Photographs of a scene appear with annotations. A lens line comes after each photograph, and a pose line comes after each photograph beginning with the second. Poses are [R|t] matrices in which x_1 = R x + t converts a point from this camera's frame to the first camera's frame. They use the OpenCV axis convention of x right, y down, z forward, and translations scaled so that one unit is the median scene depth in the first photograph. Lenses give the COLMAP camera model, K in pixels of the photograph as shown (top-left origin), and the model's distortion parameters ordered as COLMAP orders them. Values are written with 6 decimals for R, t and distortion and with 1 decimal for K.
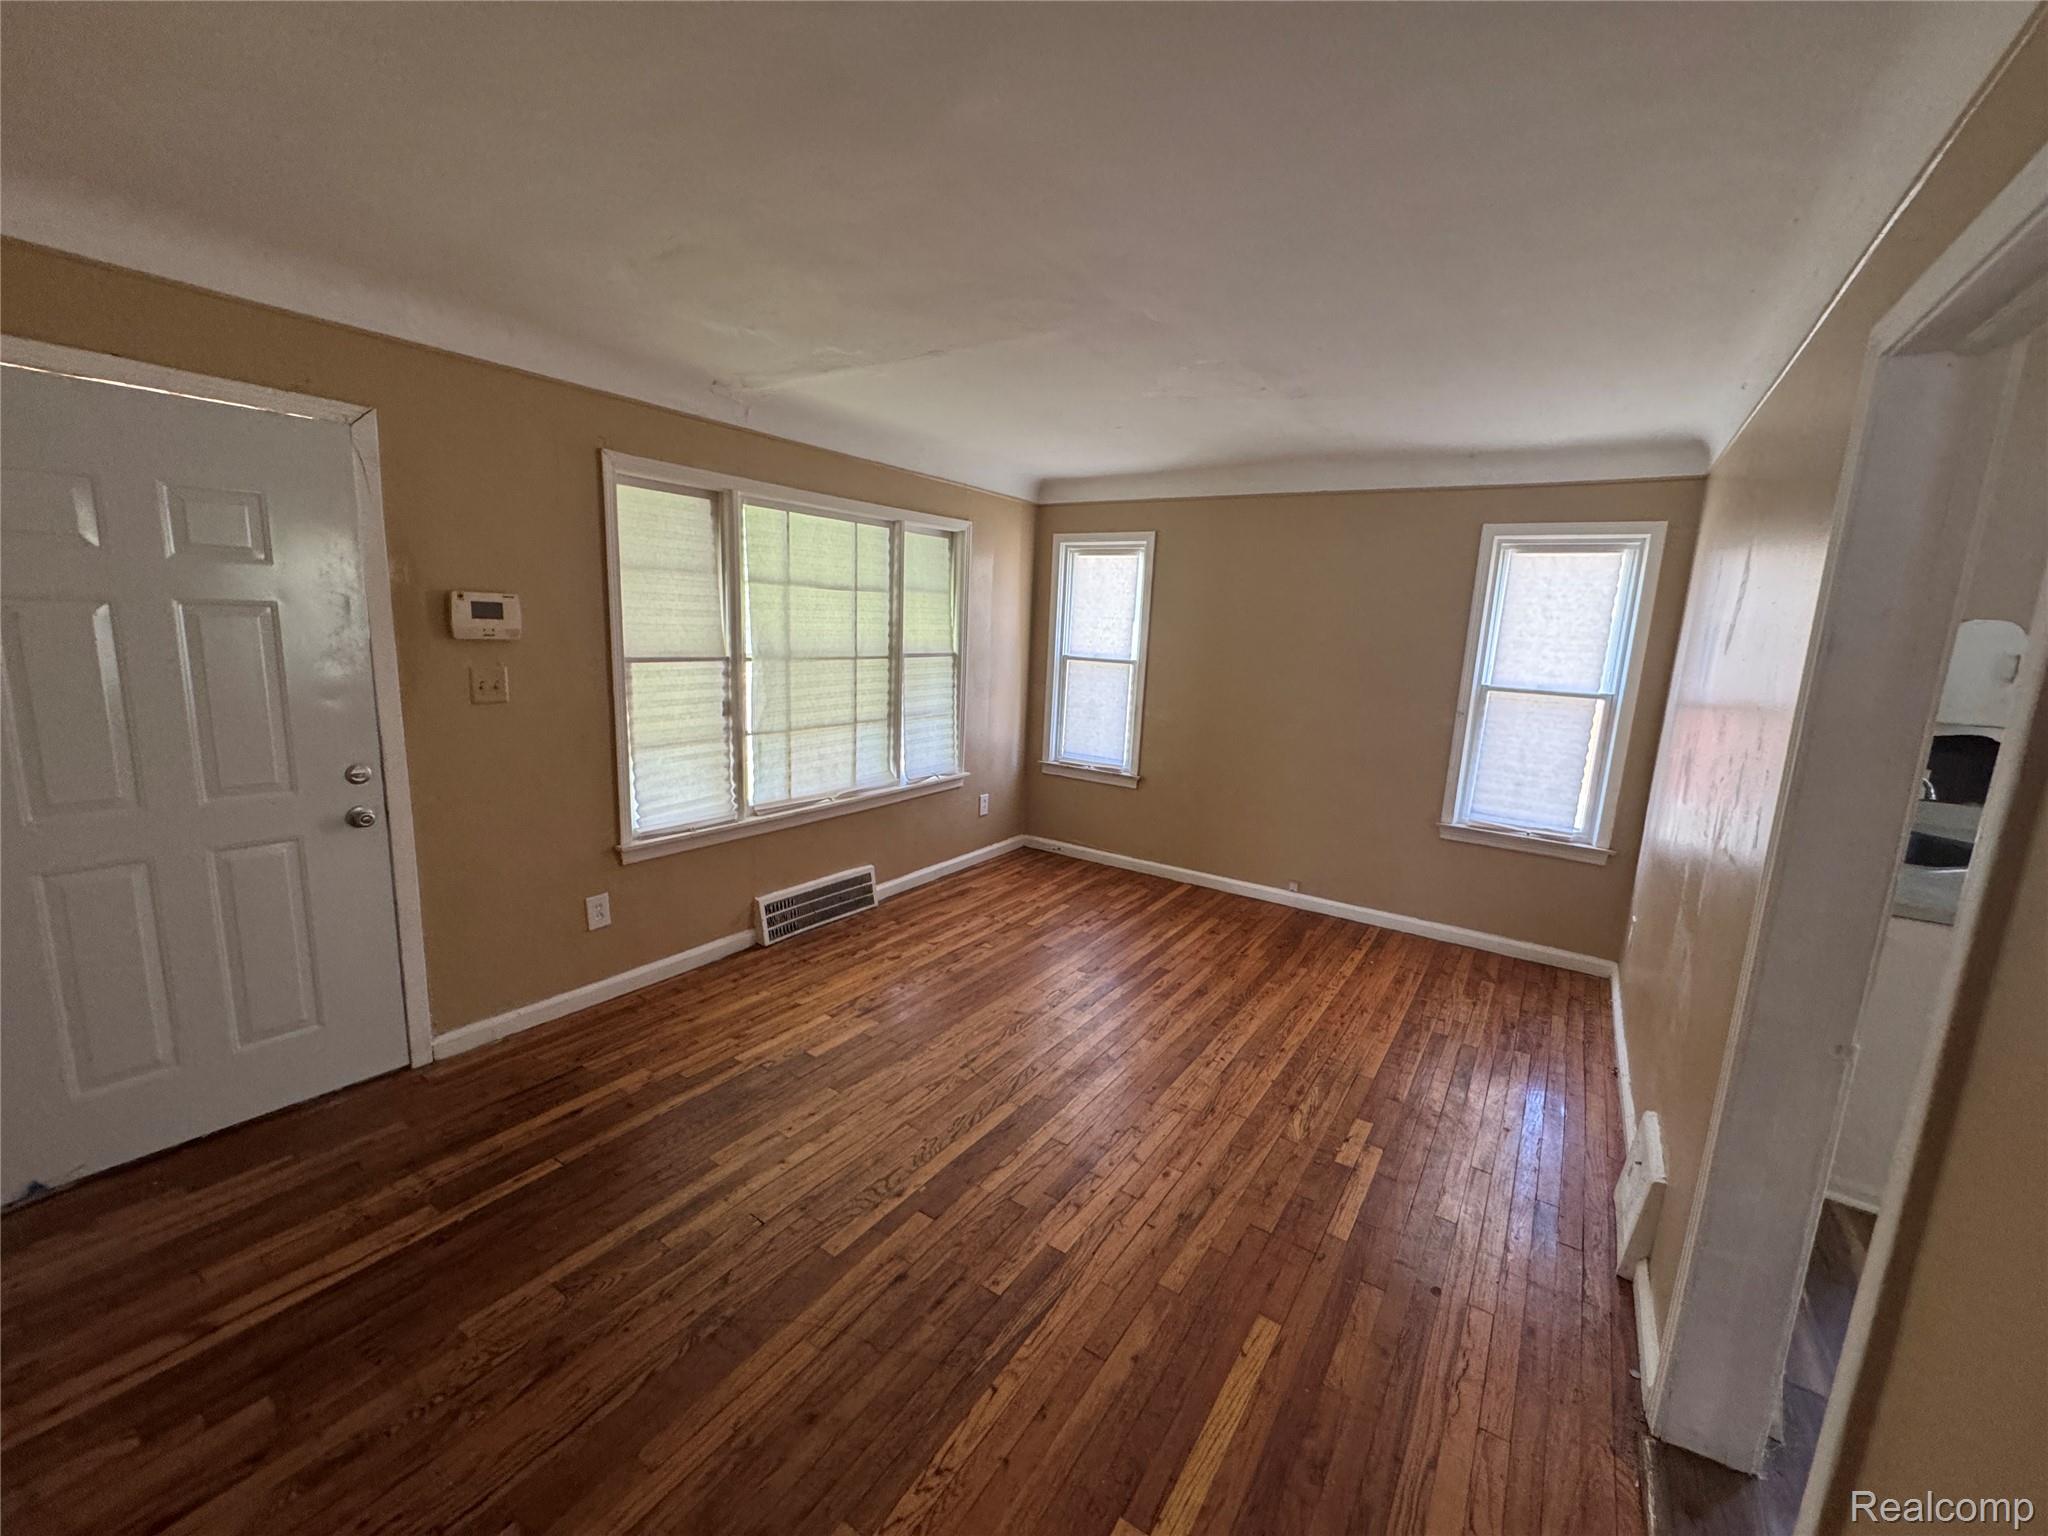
lens RADIAL K [[823.0, 0, 1024.0], [0, 823.0, 768.0], [0, 0, 1]] dist [-0.001037, -0.000078]
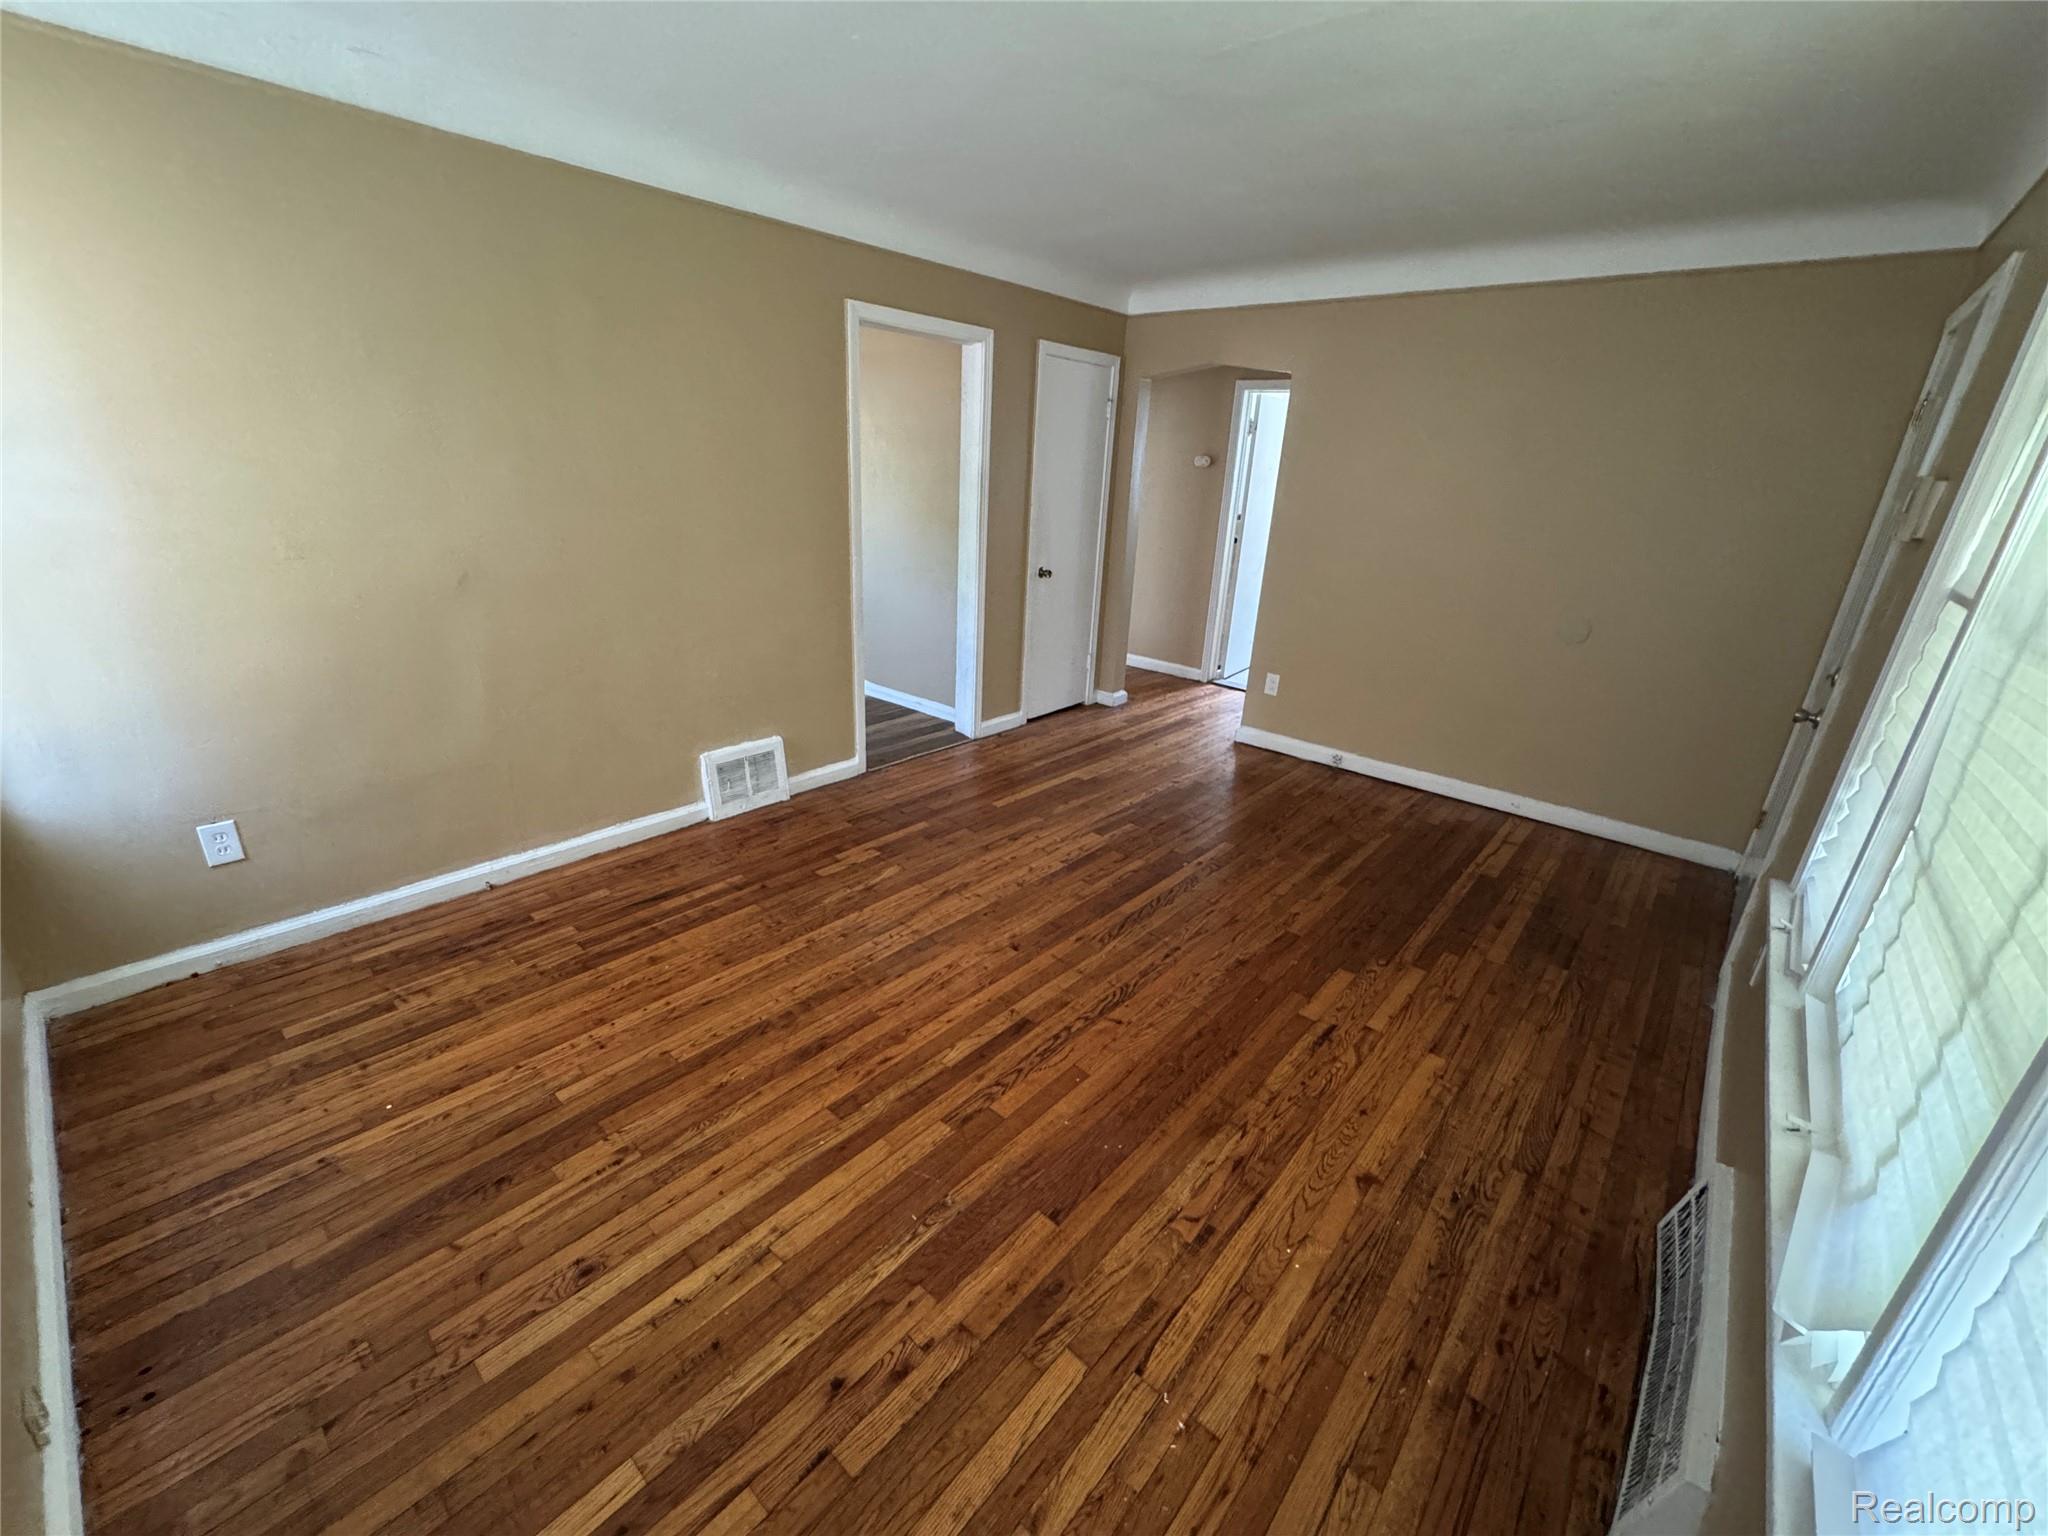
lens RADIAL K [[823.0, 0, 1024.0], [0, 823.0, 768.0], [0, 0, 1]] dist [-0.001037, -0.000078]
pose [[-0.988391, -0.126833, 0.083641, 0.043993], [-0.065982, 0.854247, 0.515662, -0.273721], [-0.136853, 0.504157, -0.852699, 1.619188]]
